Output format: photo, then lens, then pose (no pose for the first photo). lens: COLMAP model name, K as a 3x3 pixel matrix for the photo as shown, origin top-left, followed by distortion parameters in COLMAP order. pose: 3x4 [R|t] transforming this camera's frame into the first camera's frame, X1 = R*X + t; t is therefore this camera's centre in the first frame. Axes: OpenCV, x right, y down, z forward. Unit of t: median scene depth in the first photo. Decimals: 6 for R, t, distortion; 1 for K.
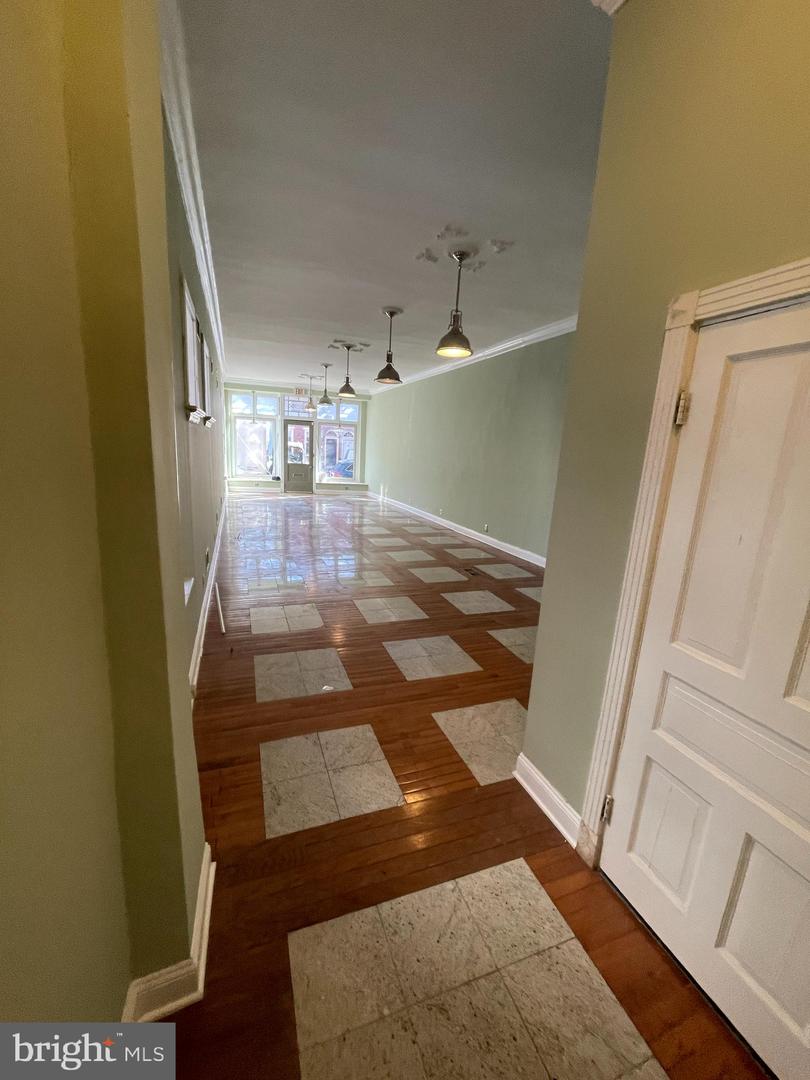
lens RADIAL K [[434.9, 0, 403.9], [0, 434.9, 540.2], [0, 0, 1]] dist [-0.003233, 0.000088]
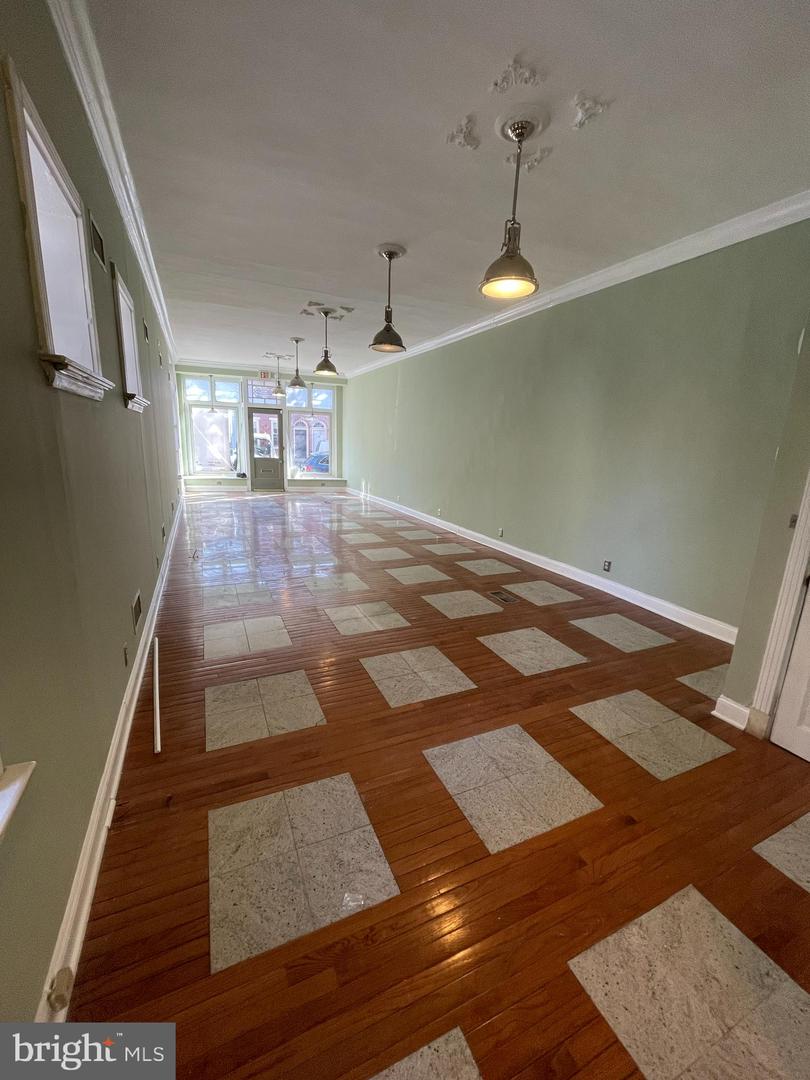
lens RADIAL K [[434.9, 0, 403.9], [0, 434.9, 540.2], [0, 0, 1]] dist [-0.003233, 0.000088]
pose [[0.997394, -0.031810, 0.064751, -0.029735], [0.030422, 0.999288, 0.022312, -0.022063], [-0.065415, -0.020284, 0.997652, 0.107753]]
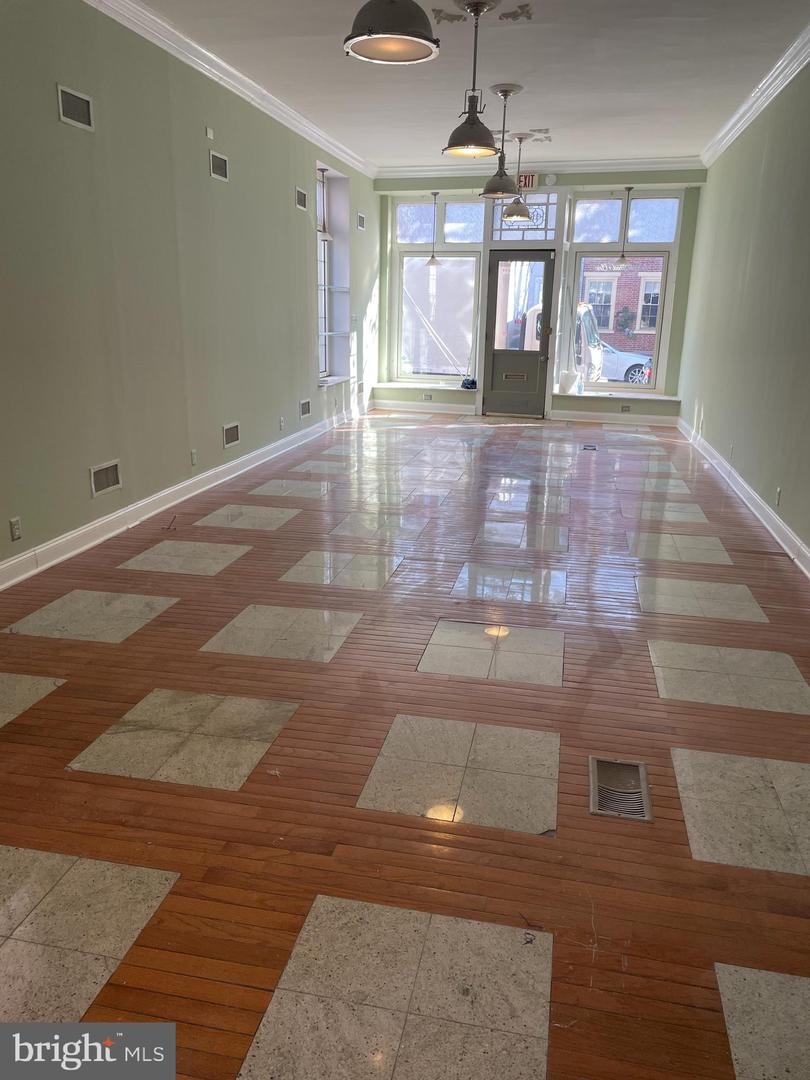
lens RADIAL K [[817.2, 0, 402.9], [0, 817.2, 529.3], [0, 0, 1]] dist [0.090919, -0.115521]
pose [[0.845880, 0.103326, -0.523269, 0.125792], [-0.083066, 0.994606, 0.062118, -0.039582], [0.526865, -0.009079, 0.849900, 0.241066]]
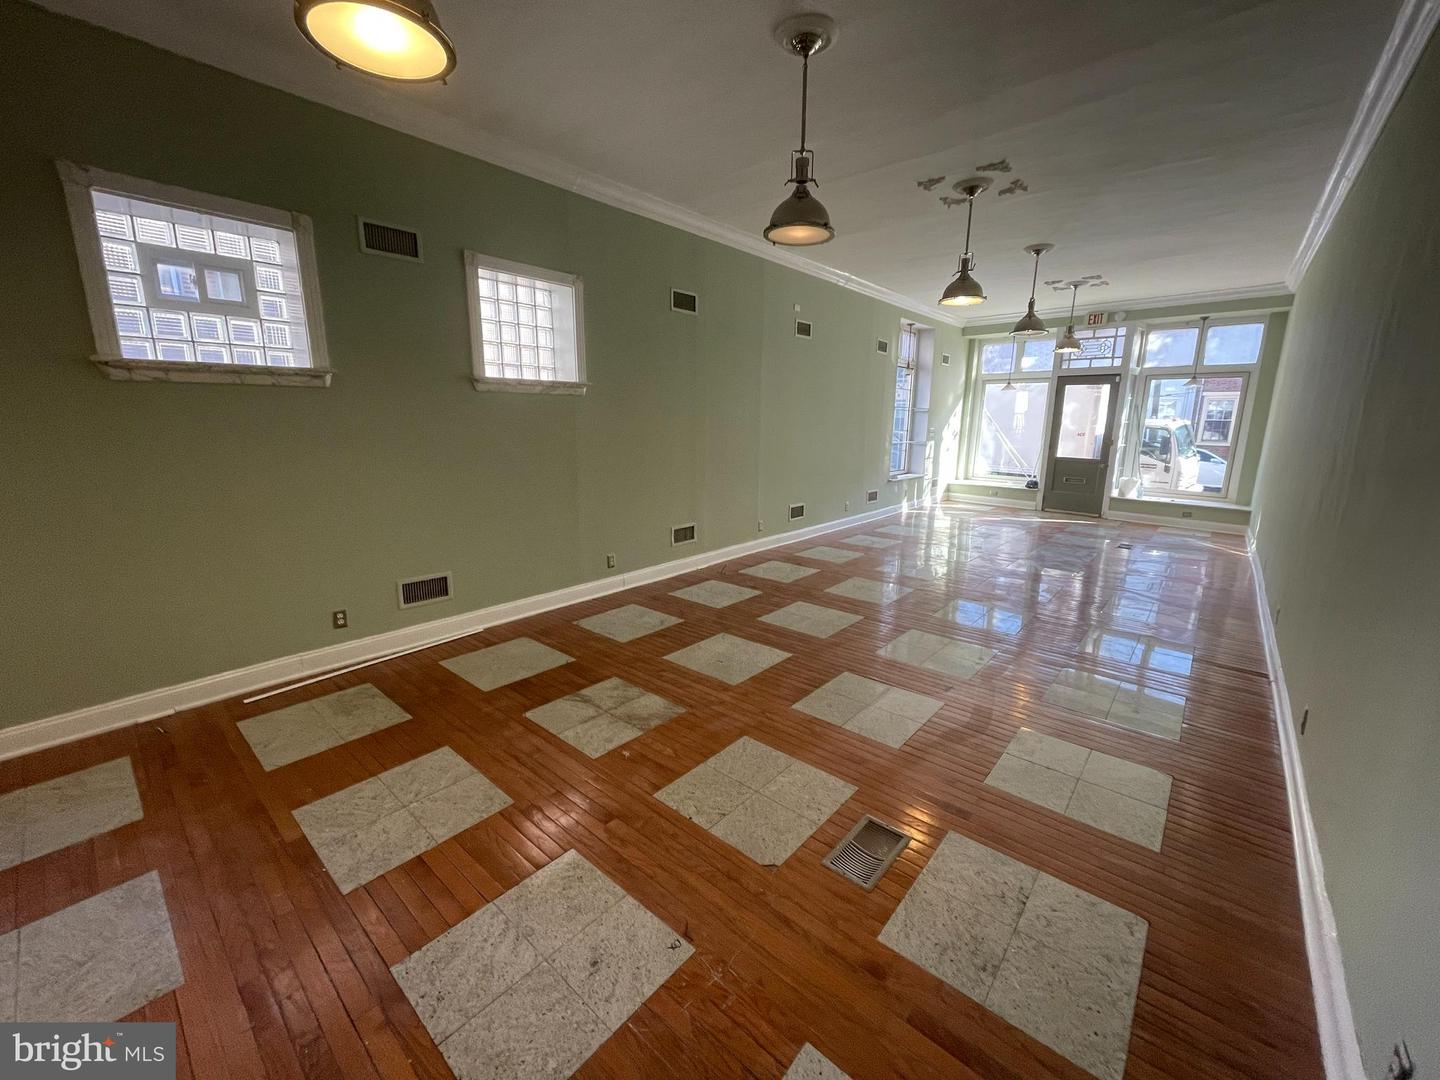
lens RADIAL K [[579.8, 0, 717.8], [0, 579.8, 537.6], [0, 0, 1]] dist [-0.003233, 0.000088]
pose [[0.478501, 0.130944, -0.868269, 0.178064], [-0.166035, 0.984473, 0.056967, -0.054441], [0.862247, 0.116904, 0.492812, 0.319990]]
